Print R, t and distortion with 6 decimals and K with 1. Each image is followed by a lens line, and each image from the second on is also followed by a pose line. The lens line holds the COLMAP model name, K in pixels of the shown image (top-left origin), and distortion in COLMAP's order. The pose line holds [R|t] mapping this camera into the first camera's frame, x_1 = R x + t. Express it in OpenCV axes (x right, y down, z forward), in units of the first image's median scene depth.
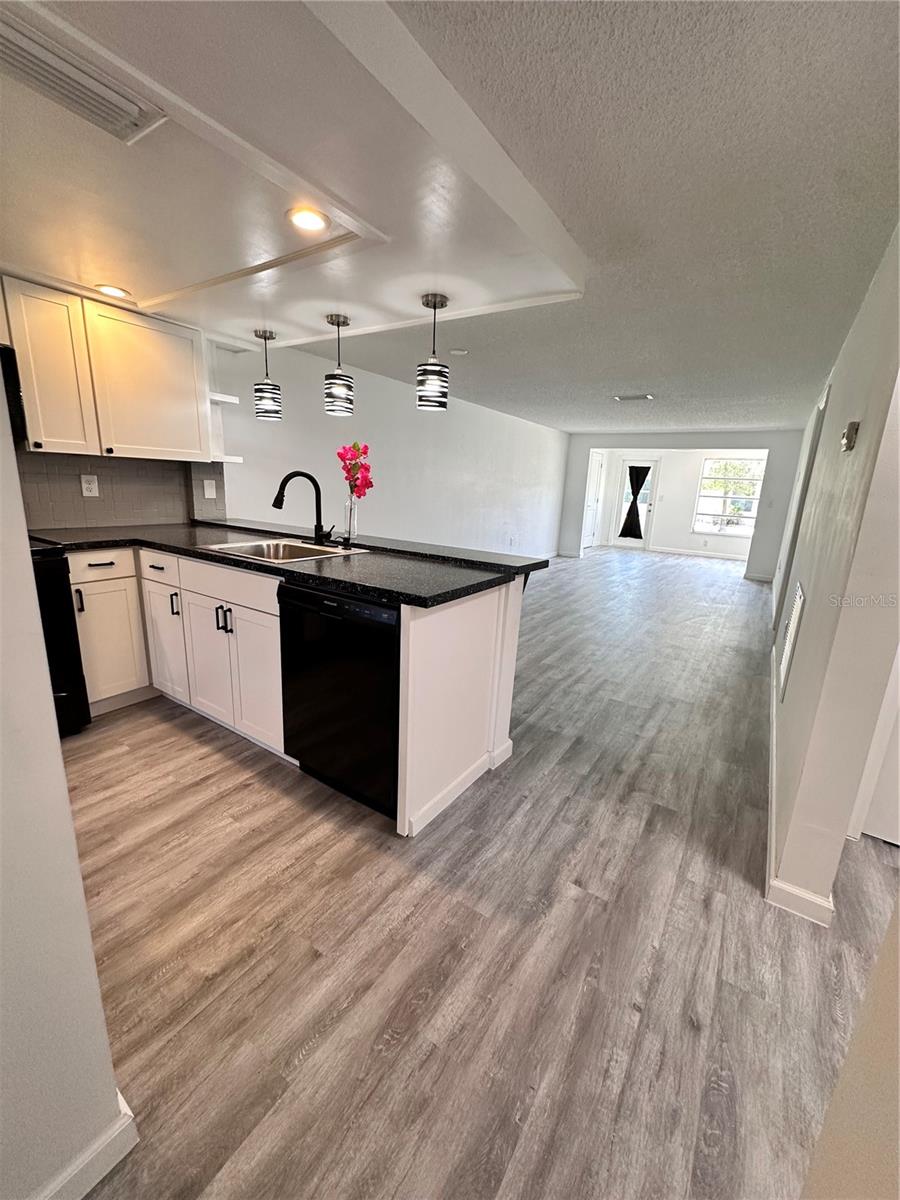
lens RADIAL K [[478.8, 0, 450.3], [0, 478.8, 598.2], [0, 0, 1]] dist [-0.002856, 0.000517]
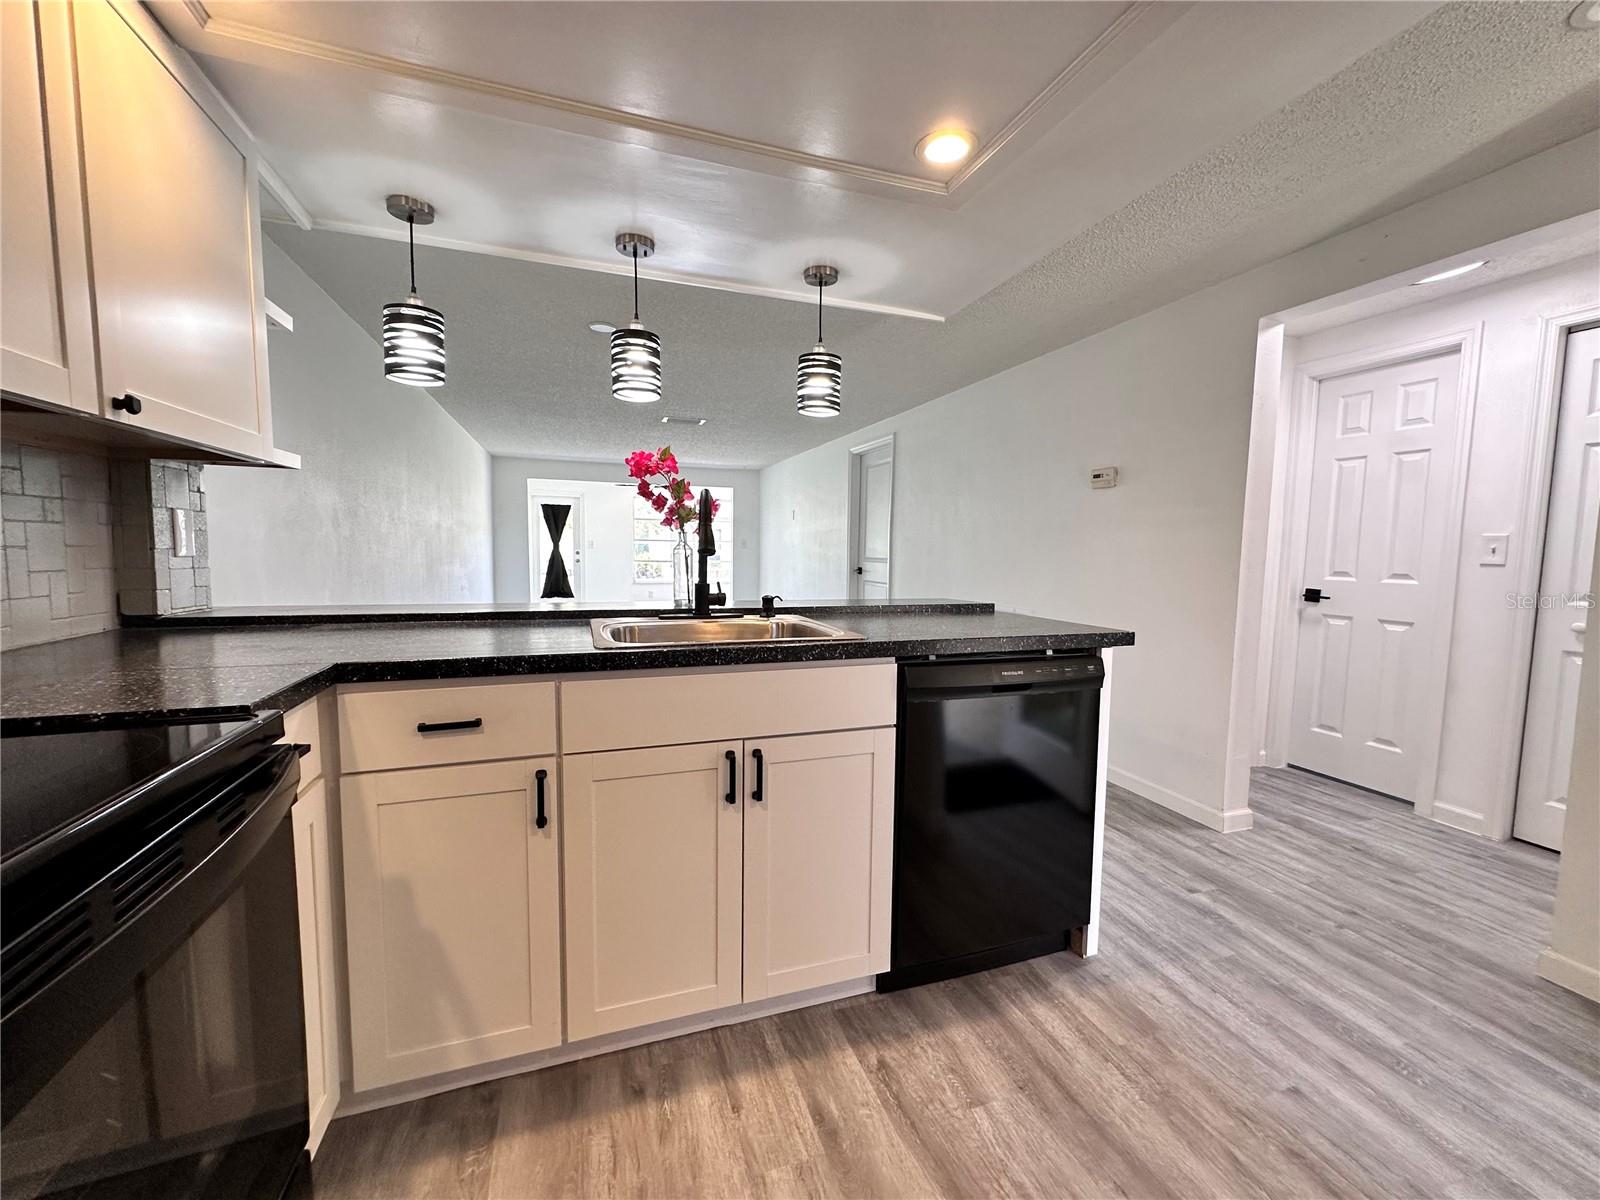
lens RADIAL K [[638.4, 0, 797.5], [0, 638.4, 597.0], [0, 0, 1]] dist [-0.002856, 0.000517]
pose [[0.610541, -0.097319, 0.785983, -0.849708], [0.199018, 0.979429, -0.033324, -0.094481], [-0.766571, 0.176771, 0.617350, 0.472568]]
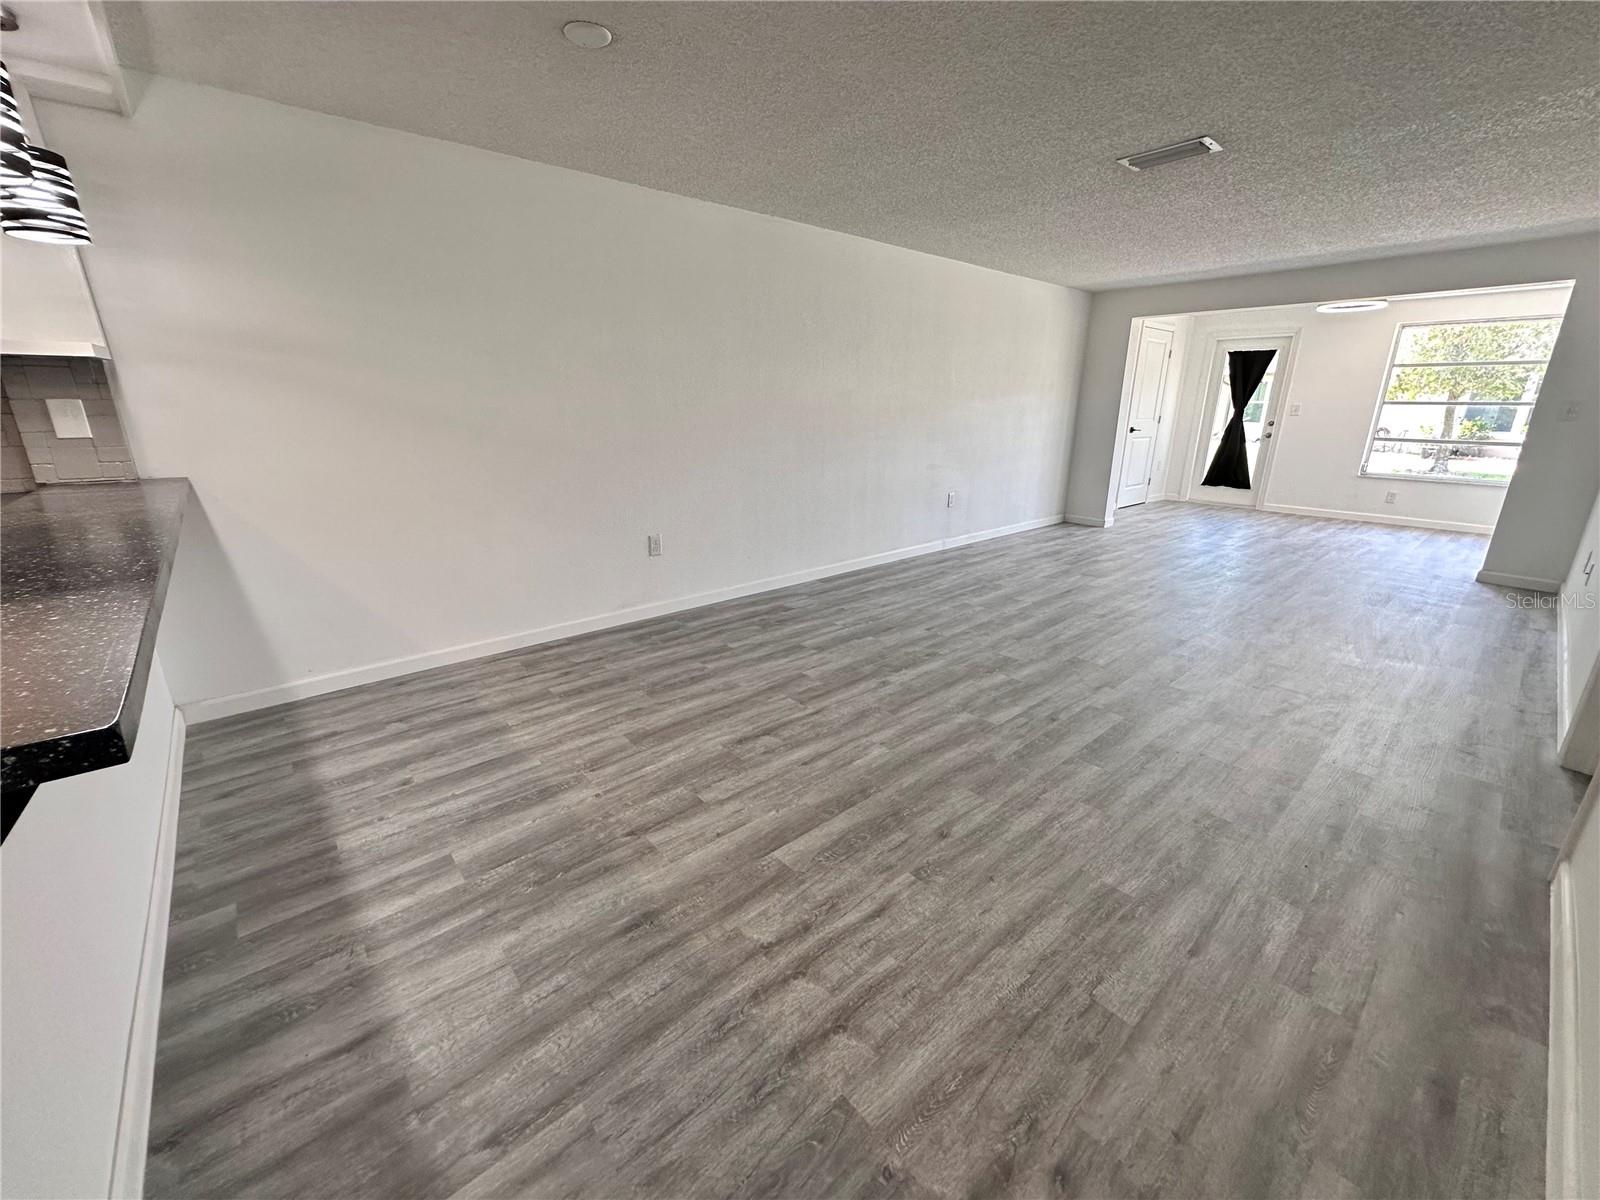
lens RADIAL K [[638.4, 0, 796.6], [0, 638.4, 598.8], [0, 0, 1]] dist [-0.002856, 0.000517]
pose [[0.962897, 0.039052, -0.267028, 0.511513], [-0.024100, 0.997964, 0.059046, -0.147506], [0.268790, -0.050420, 0.961878, 0.813414]]
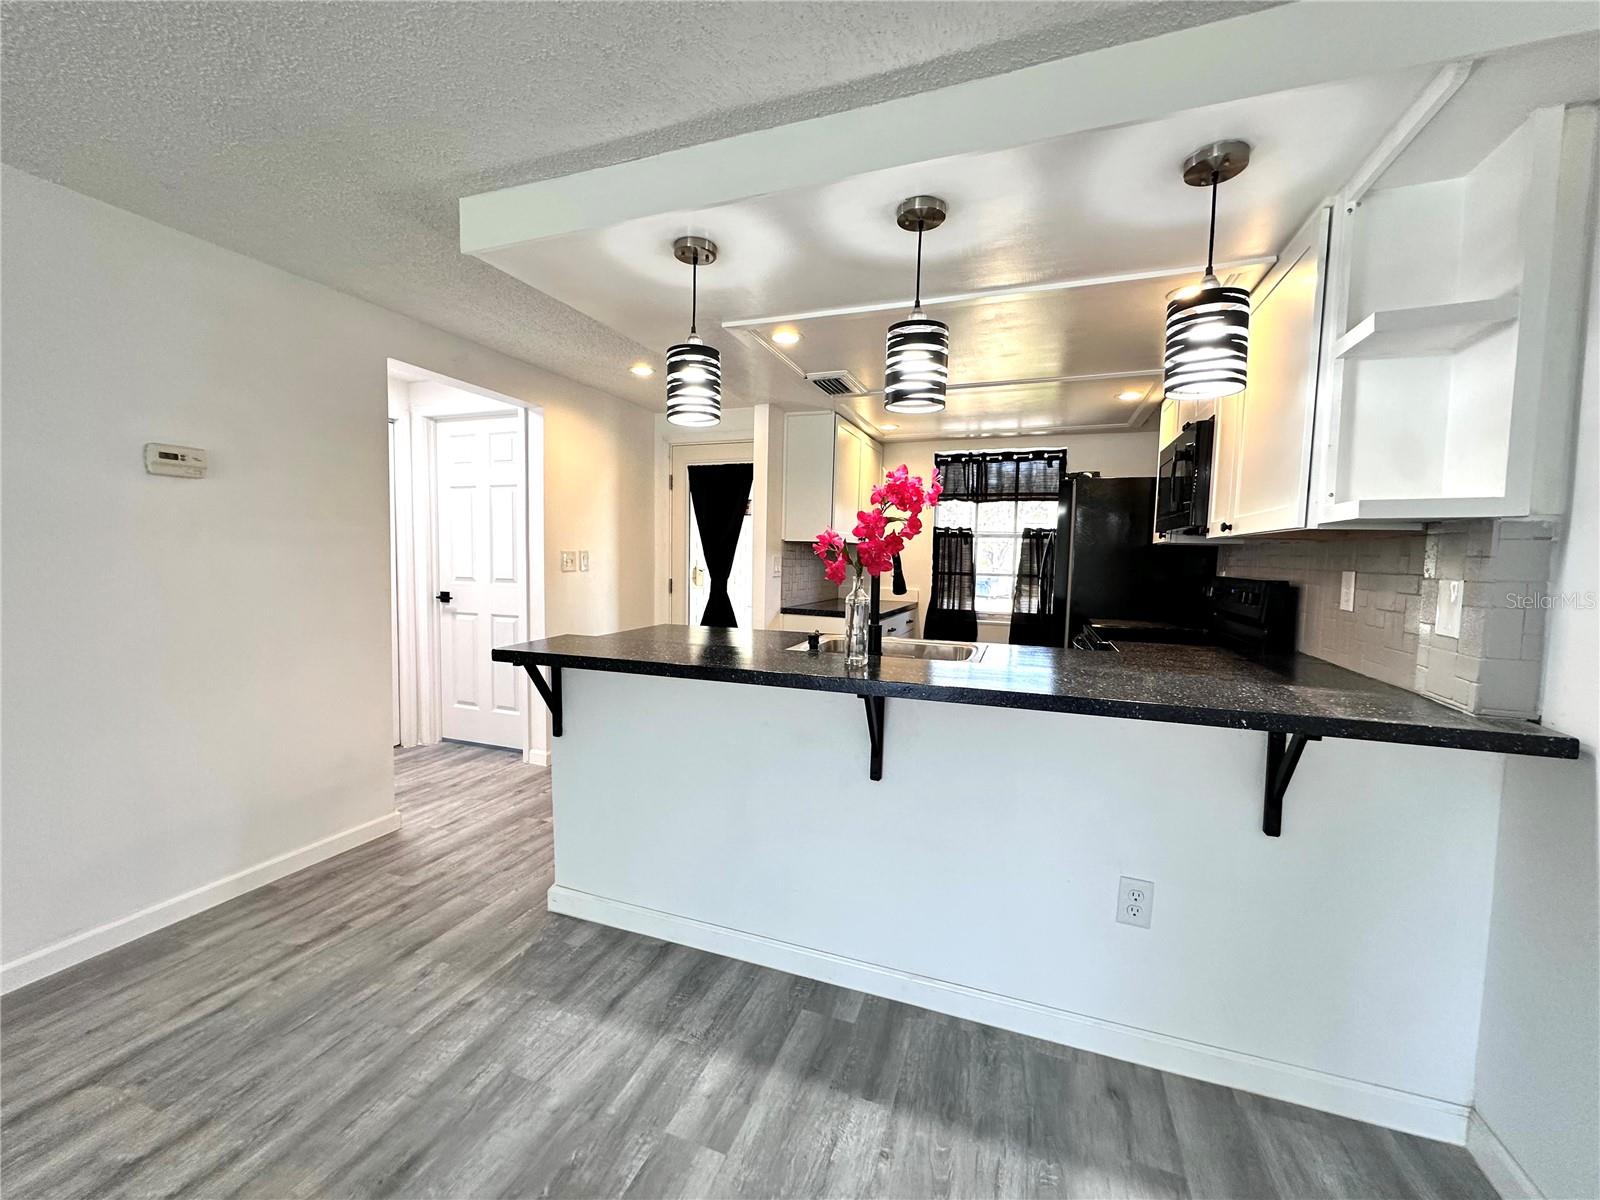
lens RADIAL K [[638.4, 0, 797.8], [0, 638.4, 610.9], [0, 0, 1]] dist [-0.002856, 0.000517]
pose [[-0.971218, -0.041980, -0.234462, 0.008035], [-0.114122, 0.946022, 0.303346, -0.422611], [0.209072, 0.321372, -0.923585, 1.806023]]
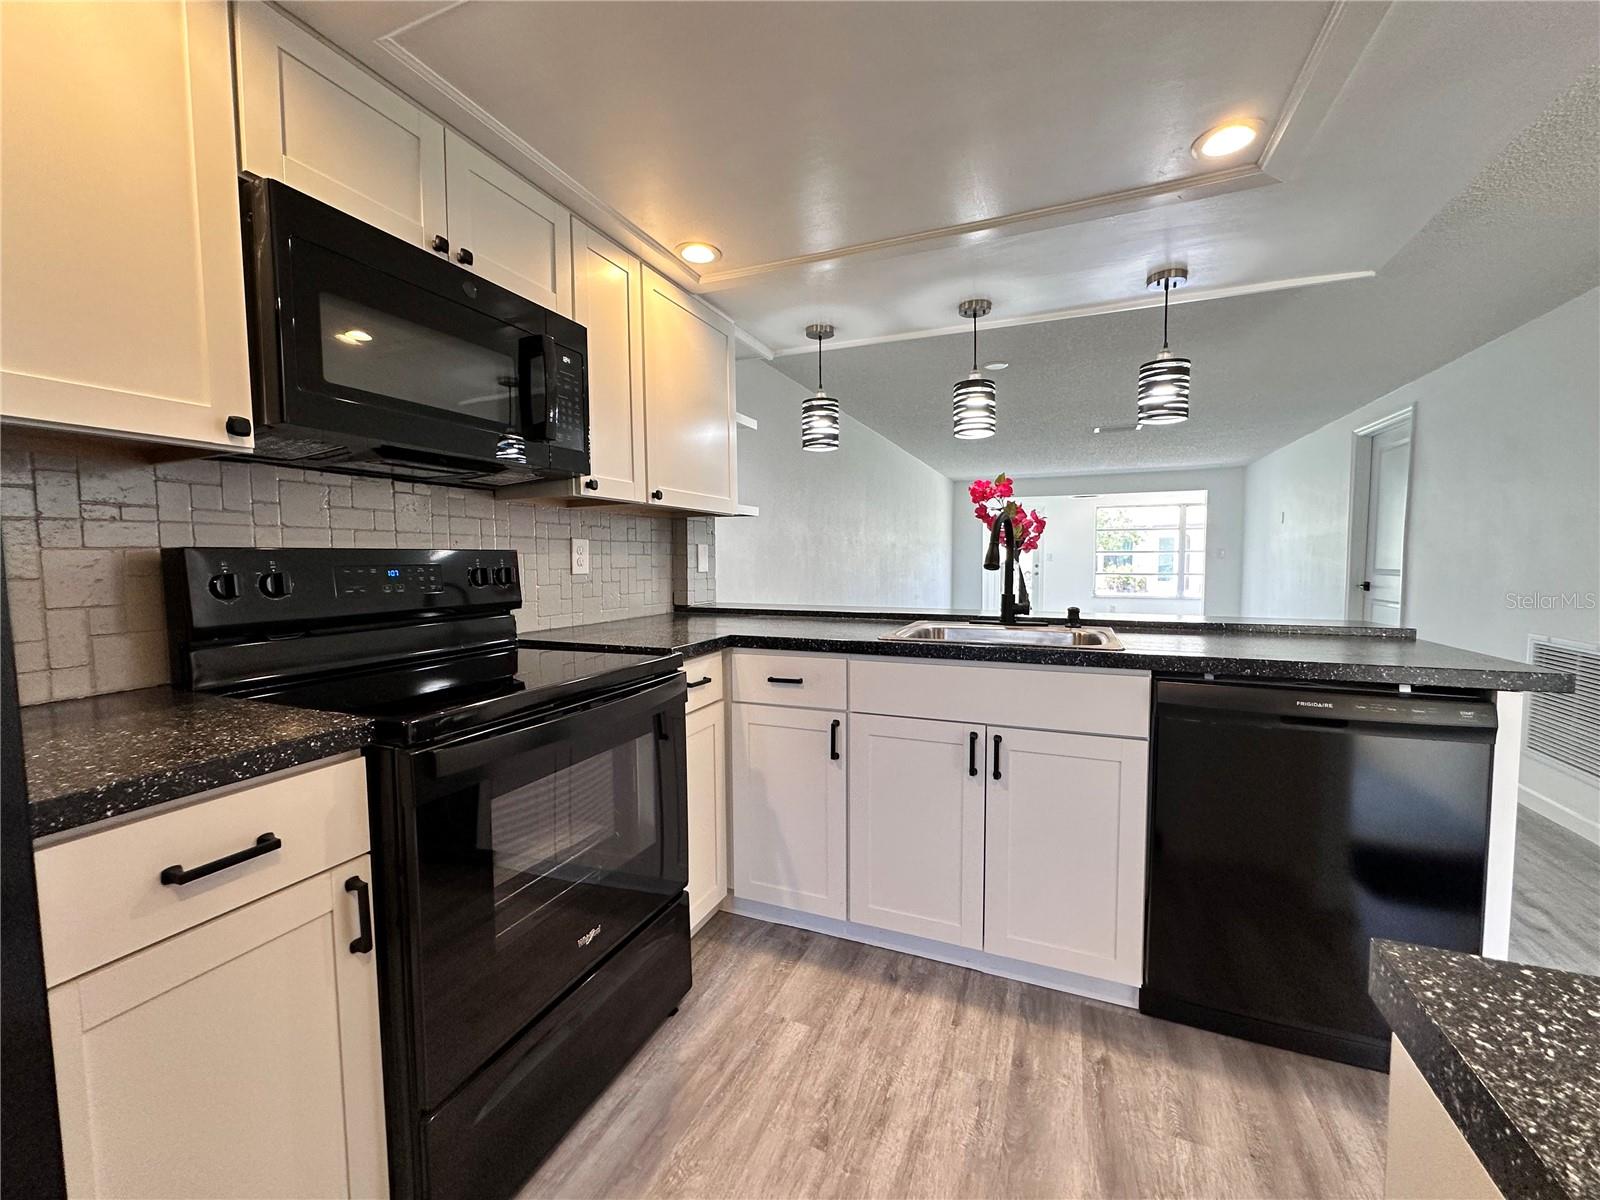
lens RADIAL K [[638.4, 0, 797.8], [0, 638.4, 595.9], [0, 0, 1]] dist [-0.002856, 0.000517]
pose [[0.982319, -0.059611, 0.177473, -0.747076], [0.089377, 0.982274, -0.164774, -0.036443], [-0.164505, 0.177722, 0.970233, 0.223665]]
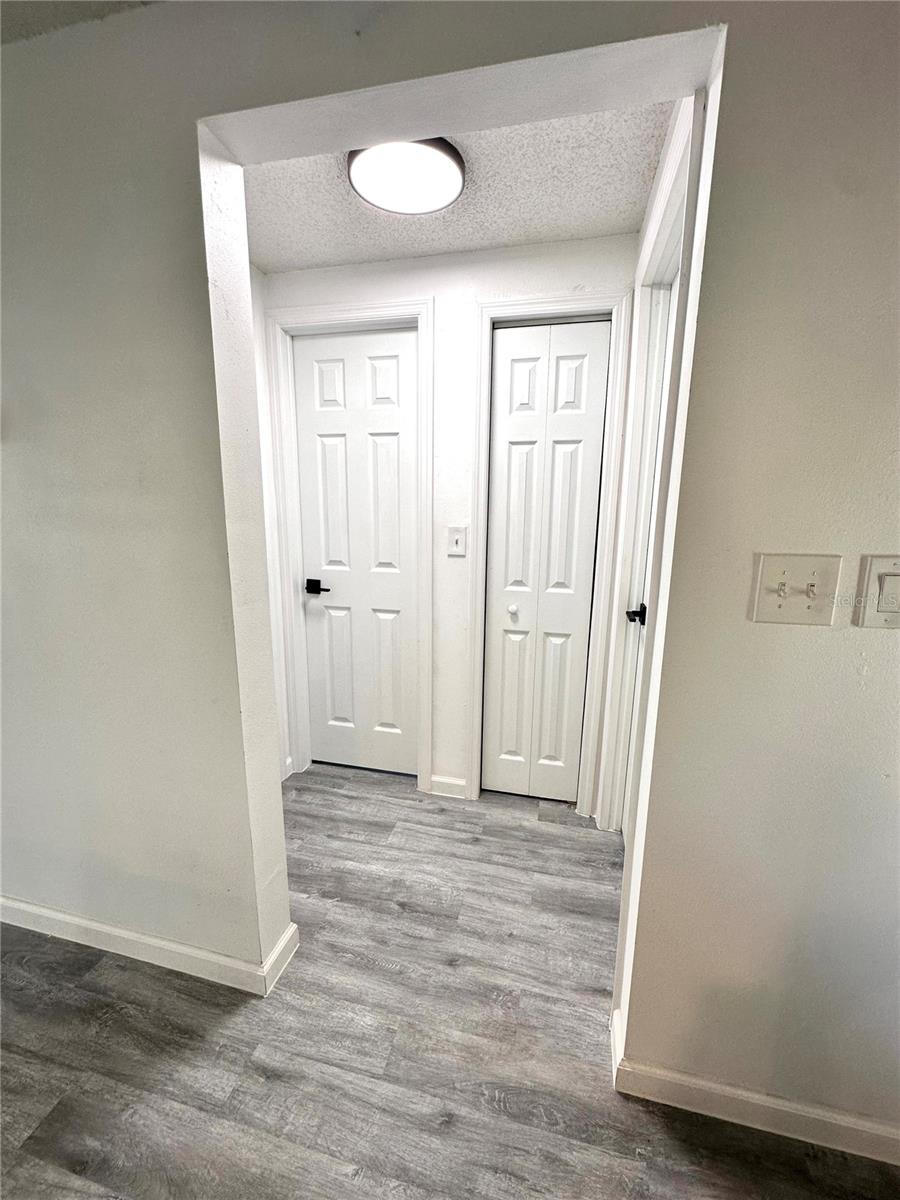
lens RADIAL K [[478.8, 0, 452.9], [0, 478.8, 600.7], [0, 0, 1]] dist [-0.002856, 0.000517]
pose [[-0.344099, -0.231594, 0.909923, -0.037077], [0.197370, 0.929609, 0.311242, -0.138600], [-0.917955, 0.286690, -0.274168, 0.483804]]
